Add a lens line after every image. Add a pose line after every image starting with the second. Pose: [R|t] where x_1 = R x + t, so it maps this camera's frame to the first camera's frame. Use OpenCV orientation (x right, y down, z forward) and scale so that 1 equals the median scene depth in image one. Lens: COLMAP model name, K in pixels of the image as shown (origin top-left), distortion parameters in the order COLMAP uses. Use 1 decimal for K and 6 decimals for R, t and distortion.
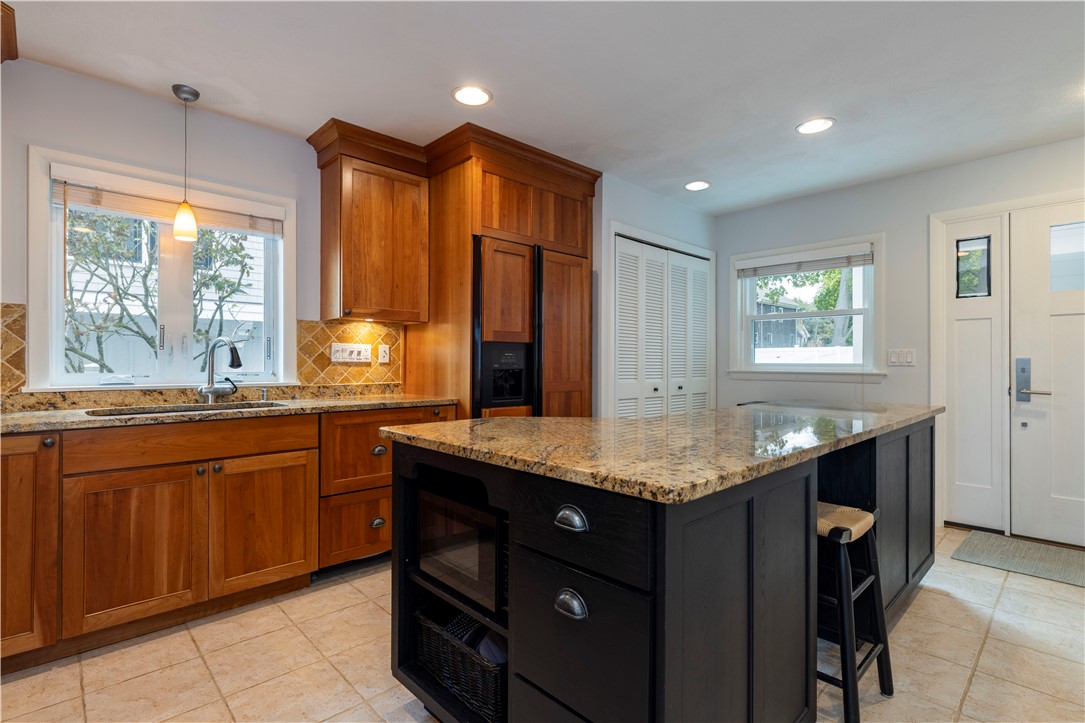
lens RADIAL K [[511.9, 0, 535.5], [0, 511.9, 361.8], [0, 0, 1]] dist [0.001729, 0.000544]
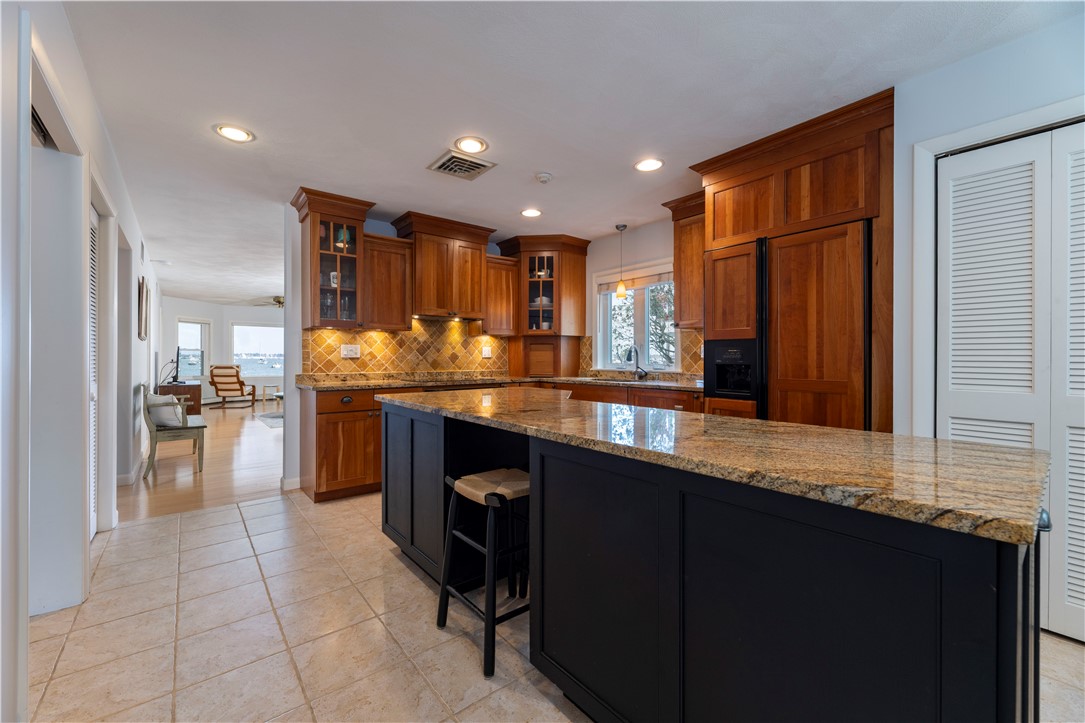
lens RADIAL K [[435.7, 0, 546.1], [0, 435.7, 359.9], [0, 0, 1]] dist [-0.000400, 0.000050]
pose [[-0.057945, 0.002632, -0.998316, 0.982892], [0.002732, 0.999993, 0.002478, 0.001706], [0.998316, -0.002584, -0.057952, 0.729727]]
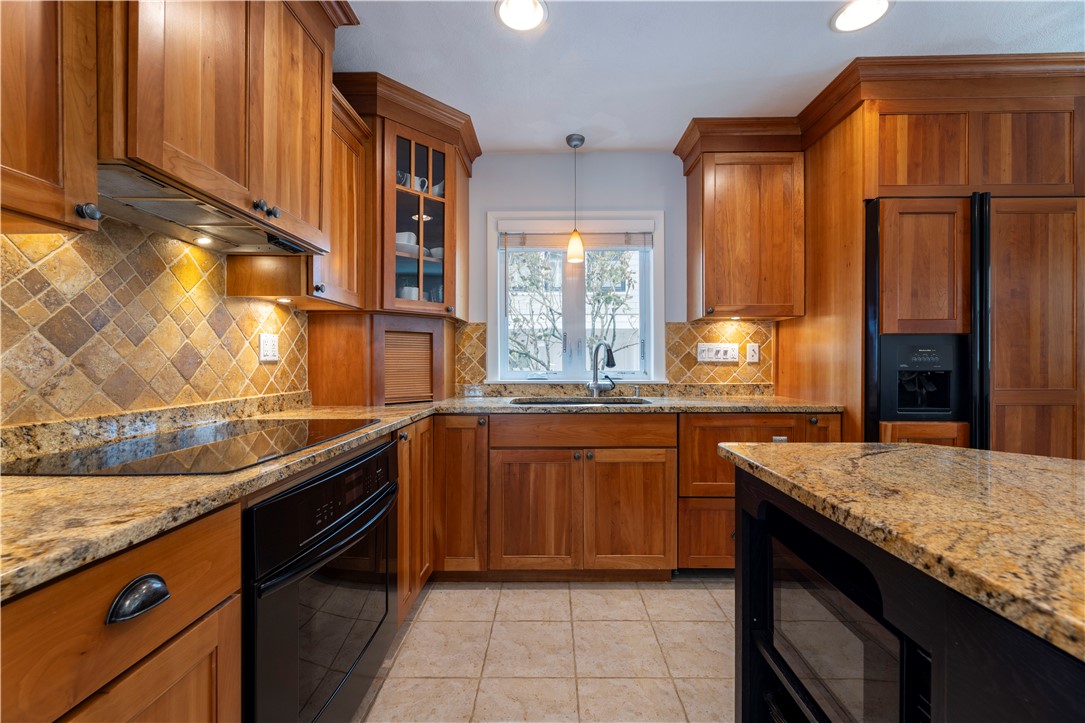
lens RADIAL K [[435.7, 0, 551.9], [0, 435.7, 361.5], [0, 0, 1]] dist [-0.000400, 0.000050]
pose [[0.726089, -0.003140, -0.687594, -0.012497], [0.005085, 0.999987, 0.000803, -0.002184], [0.687582, -0.004080, 0.726095, 0.191962]]
